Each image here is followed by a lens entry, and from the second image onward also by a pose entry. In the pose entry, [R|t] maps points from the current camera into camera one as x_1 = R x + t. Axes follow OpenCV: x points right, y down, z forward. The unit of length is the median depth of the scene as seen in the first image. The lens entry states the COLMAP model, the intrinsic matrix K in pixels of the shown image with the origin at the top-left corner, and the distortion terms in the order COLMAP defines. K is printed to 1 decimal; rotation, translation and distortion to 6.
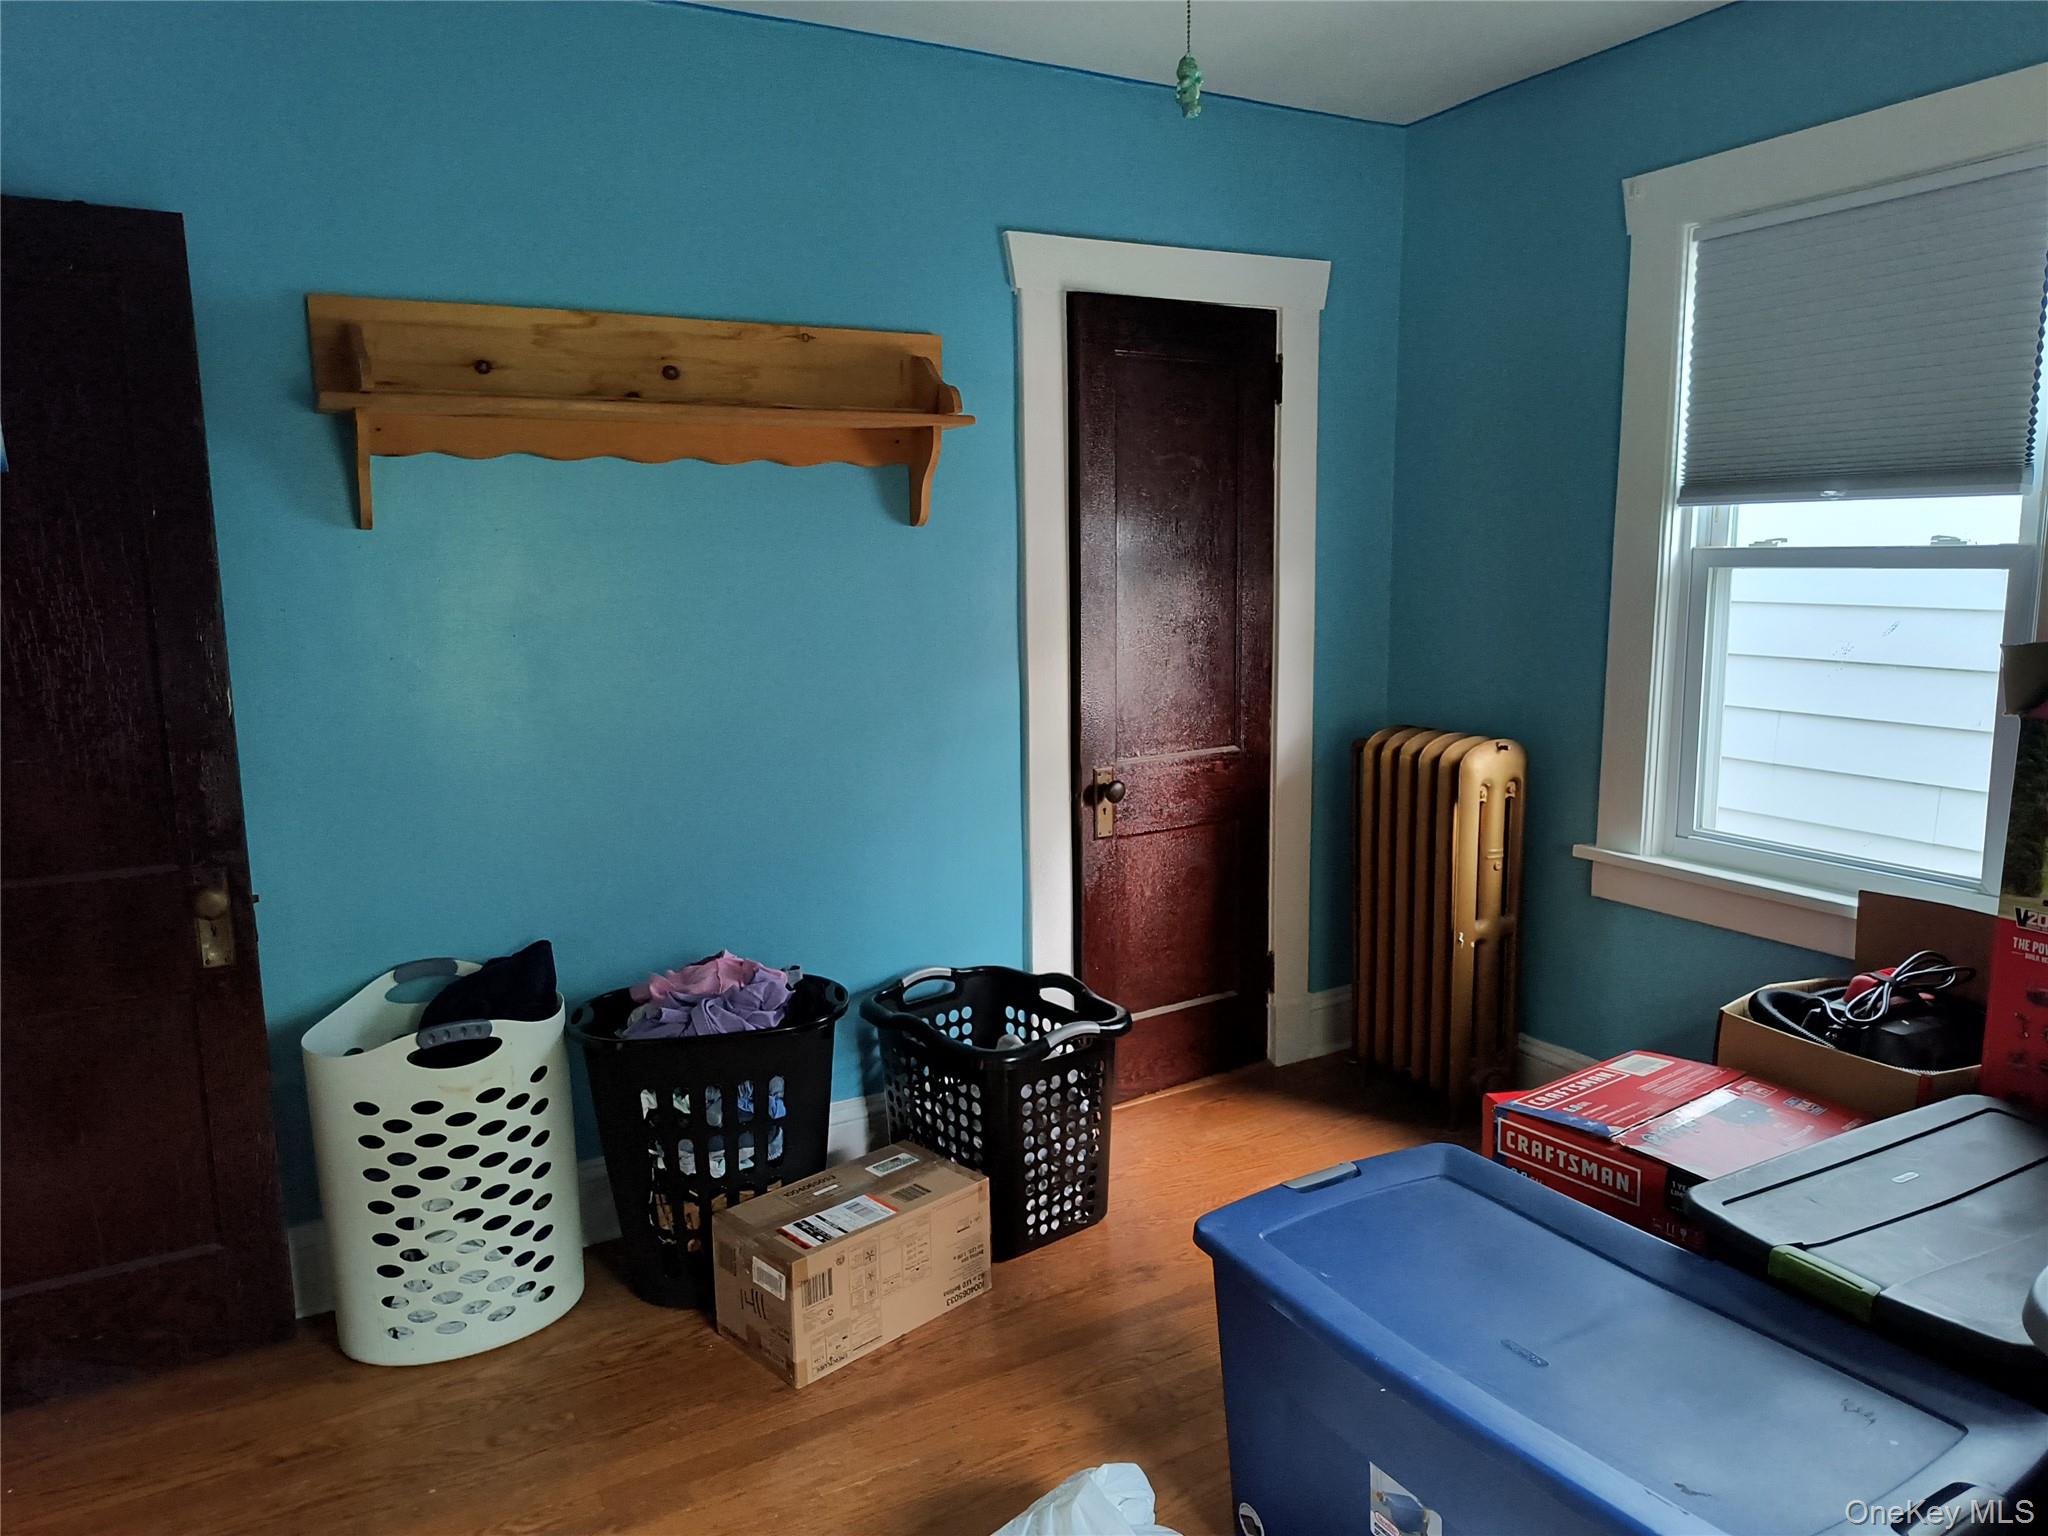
lens RADIAL K [[1389.6, 0, 1034.2], [0, 1389.6, 764.6], [0, 0, 1]] dist [0.005770, -0.000552]
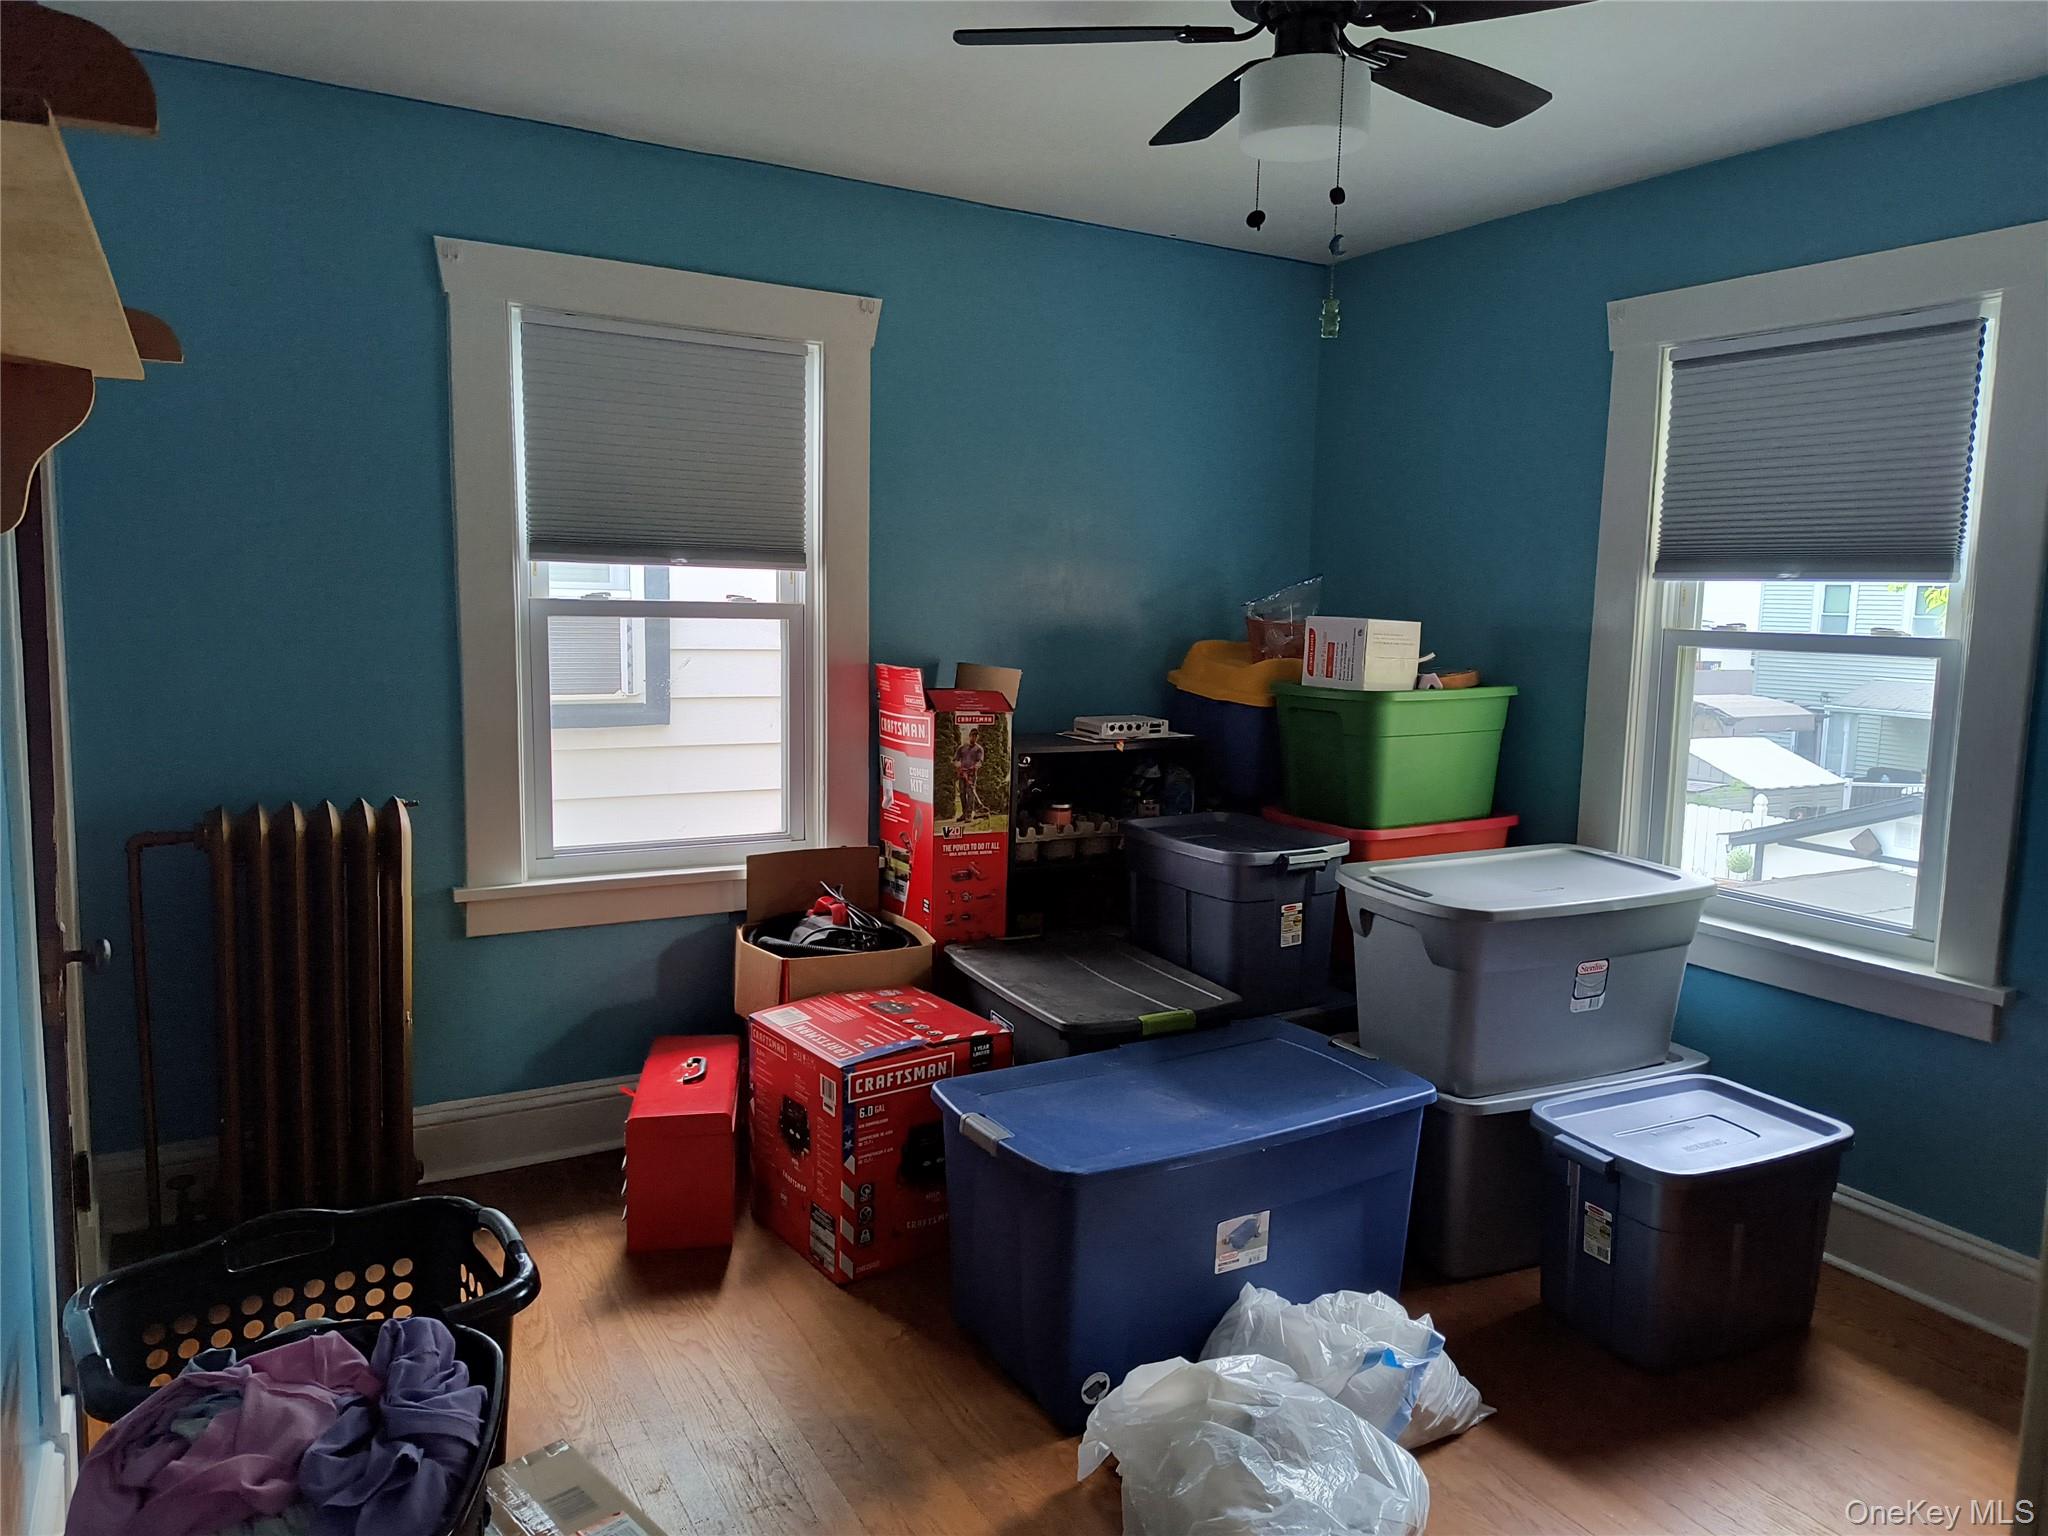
lens RADIAL K [[1389.6, 0, 1038.0], [0, 1389.6, 752.9], [0, 0, 1]] dist [0.005770, -0.000552]
pose [[-0.012871, -0.094199, 0.995470, -0.785783], [0.125354, 0.987546, 0.095070, -0.107392], [-0.992029, 0.126010, -0.000902, 0.750677]]
